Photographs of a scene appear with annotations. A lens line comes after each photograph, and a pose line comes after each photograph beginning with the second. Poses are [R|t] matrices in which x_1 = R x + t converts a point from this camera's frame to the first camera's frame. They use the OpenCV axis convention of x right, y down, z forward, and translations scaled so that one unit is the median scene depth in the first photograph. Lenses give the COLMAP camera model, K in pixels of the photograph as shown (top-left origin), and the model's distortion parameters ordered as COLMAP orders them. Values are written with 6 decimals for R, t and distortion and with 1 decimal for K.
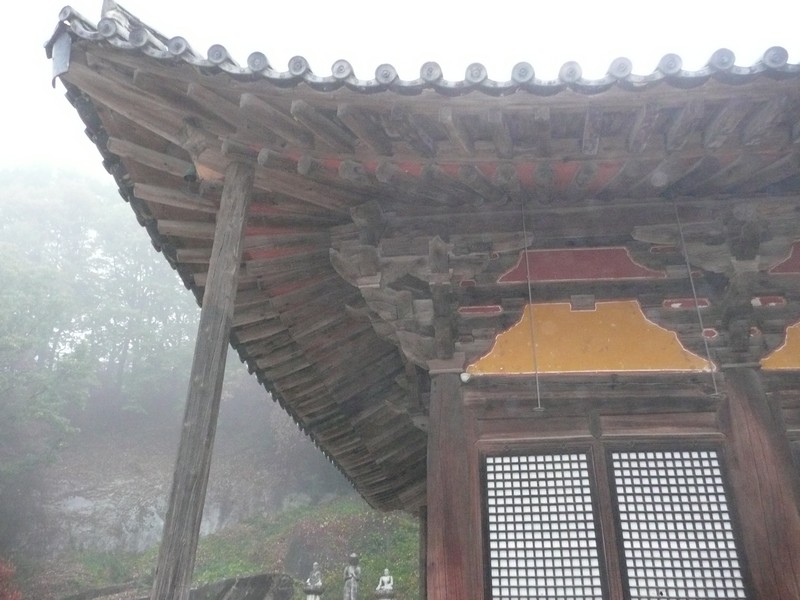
lens RADIAL K [[680.9, 0, 397.8], [0, 680.9, 300.5], [0, 0, 1]] dist [-0.031547, 0.048808]
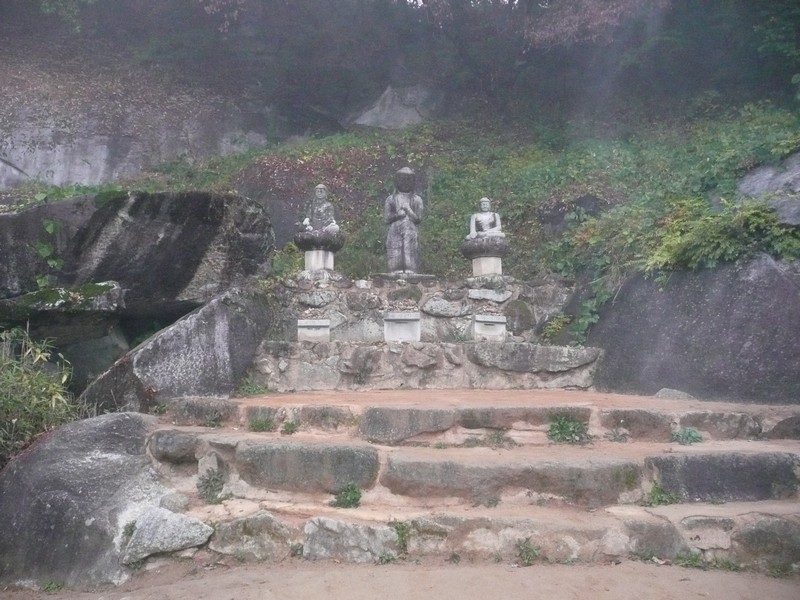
lens RADIAL K [[680.9, 0, 400.2], [0, 680.9, 299.1], [0, 0, 1]] dist [-0.031547, 0.048808]
pose [[0.992591, 0.000491, 0.121501, -0.123947], [-0.044422, 0.932228, 0.359135, 0.297219], [-0.113090, -0.361871, 0.925343, 0.565682]]
